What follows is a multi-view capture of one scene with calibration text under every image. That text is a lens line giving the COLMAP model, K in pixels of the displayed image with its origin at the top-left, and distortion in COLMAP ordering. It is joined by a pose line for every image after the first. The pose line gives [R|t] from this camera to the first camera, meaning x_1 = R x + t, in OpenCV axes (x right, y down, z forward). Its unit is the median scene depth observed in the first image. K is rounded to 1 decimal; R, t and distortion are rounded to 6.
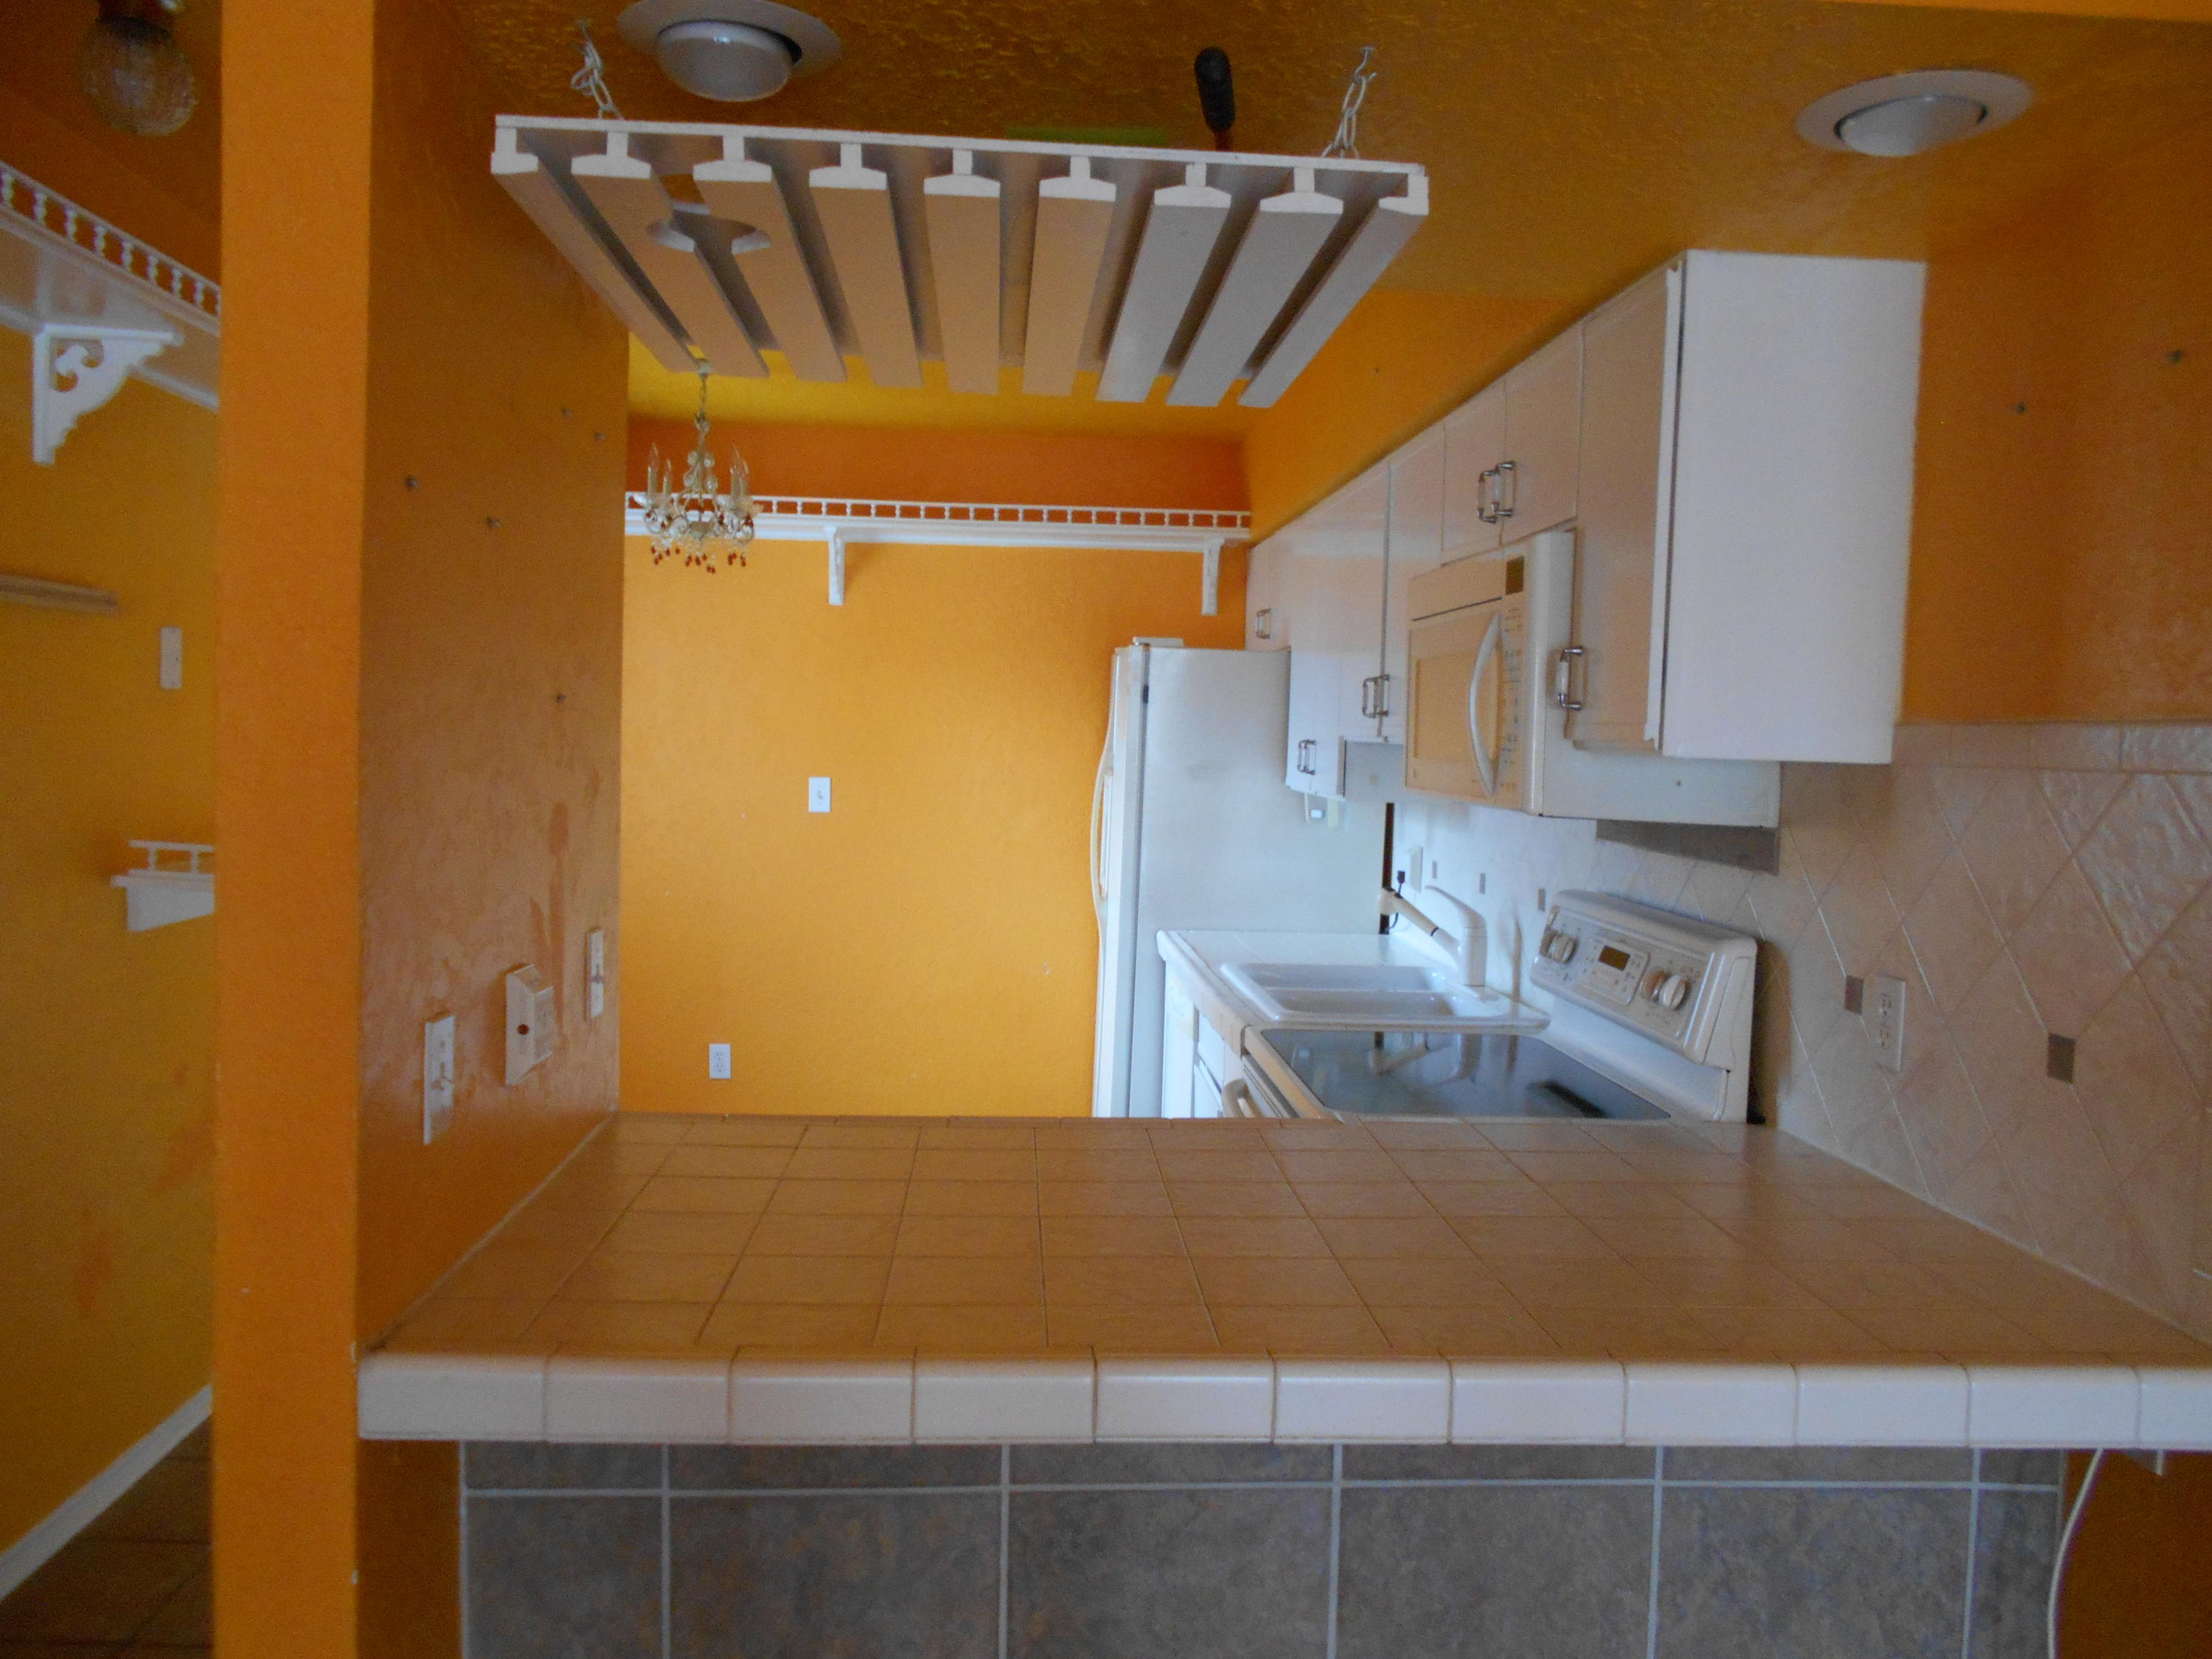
lens RADIAL K [[1703.8, 0, 1110.2], [0, 1703.8, 833.2], [0, 0, 1]] dist [0.010667, 0.001234]
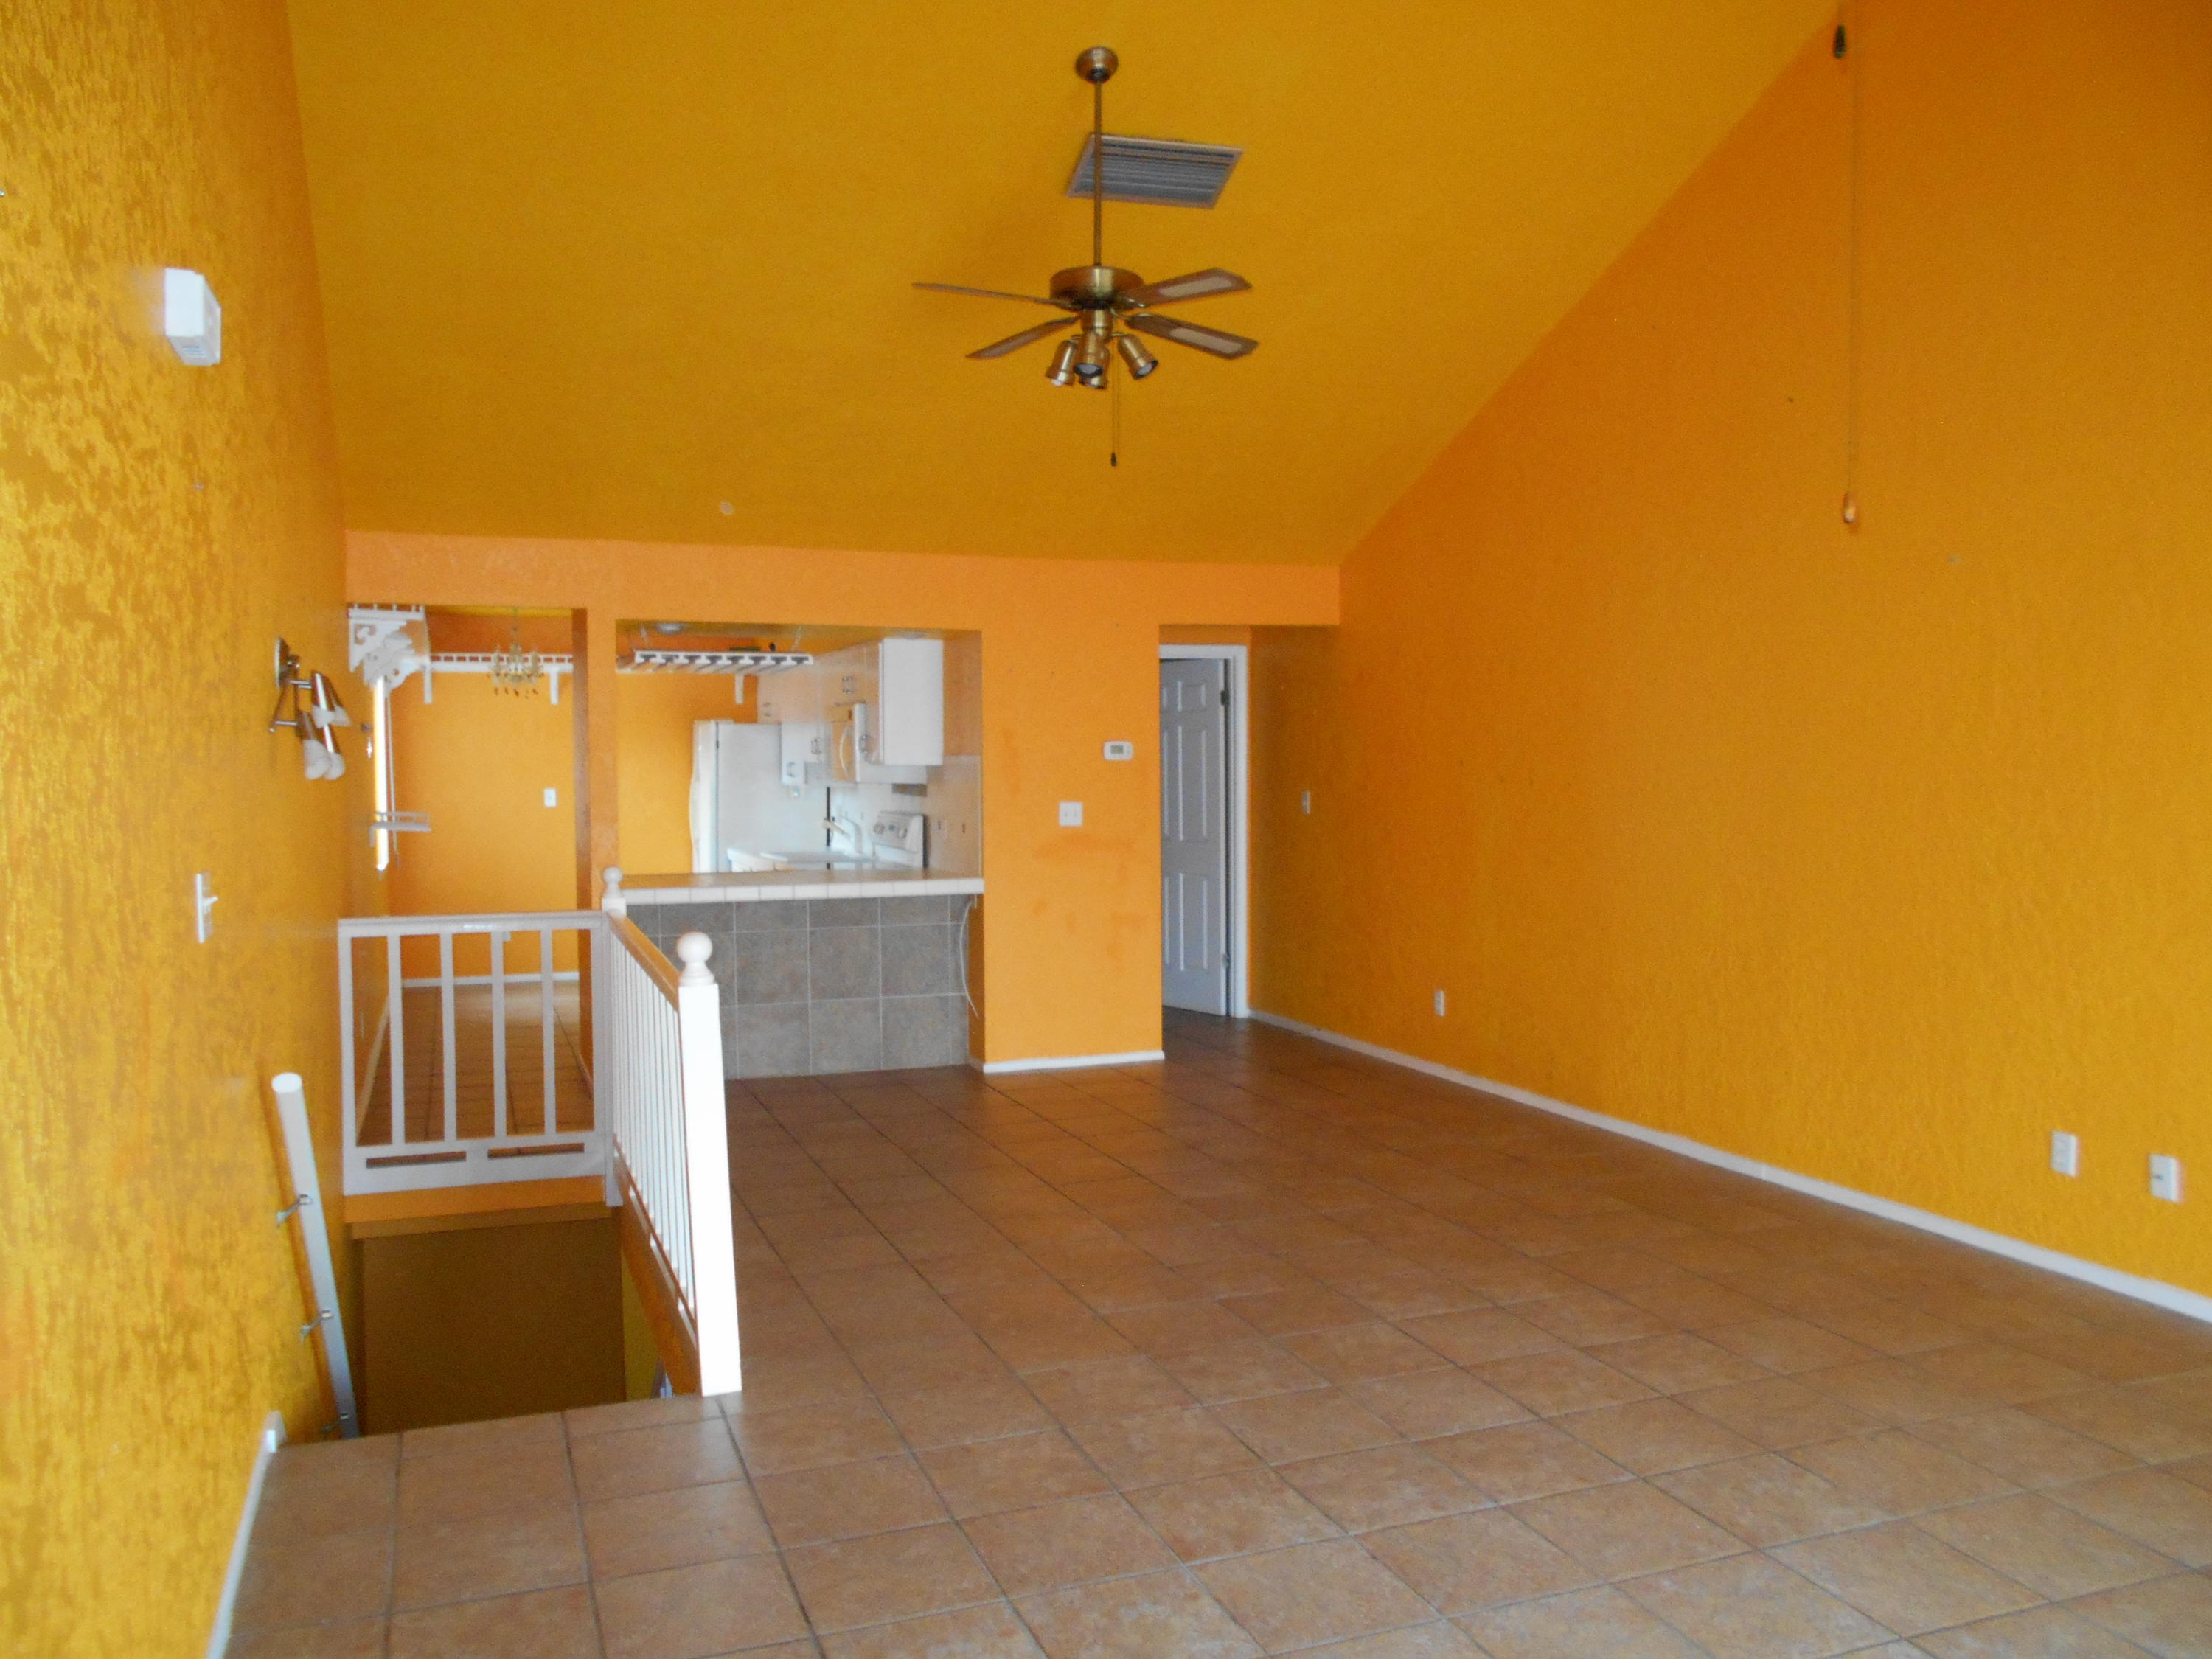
lens RADIAL K [[1703.8, 0, 1112.0], [0, 1703.8, 827.4], [0, 0, 1]] dist [0.010667, 0.001234]
pose [[0.952897, -0.053728, 0.298498, -0.193128], [0.056004, 0.998430, 0.000932, 0.066314], [-0.298080, 0.015829, 0.954410, -1.577601]]
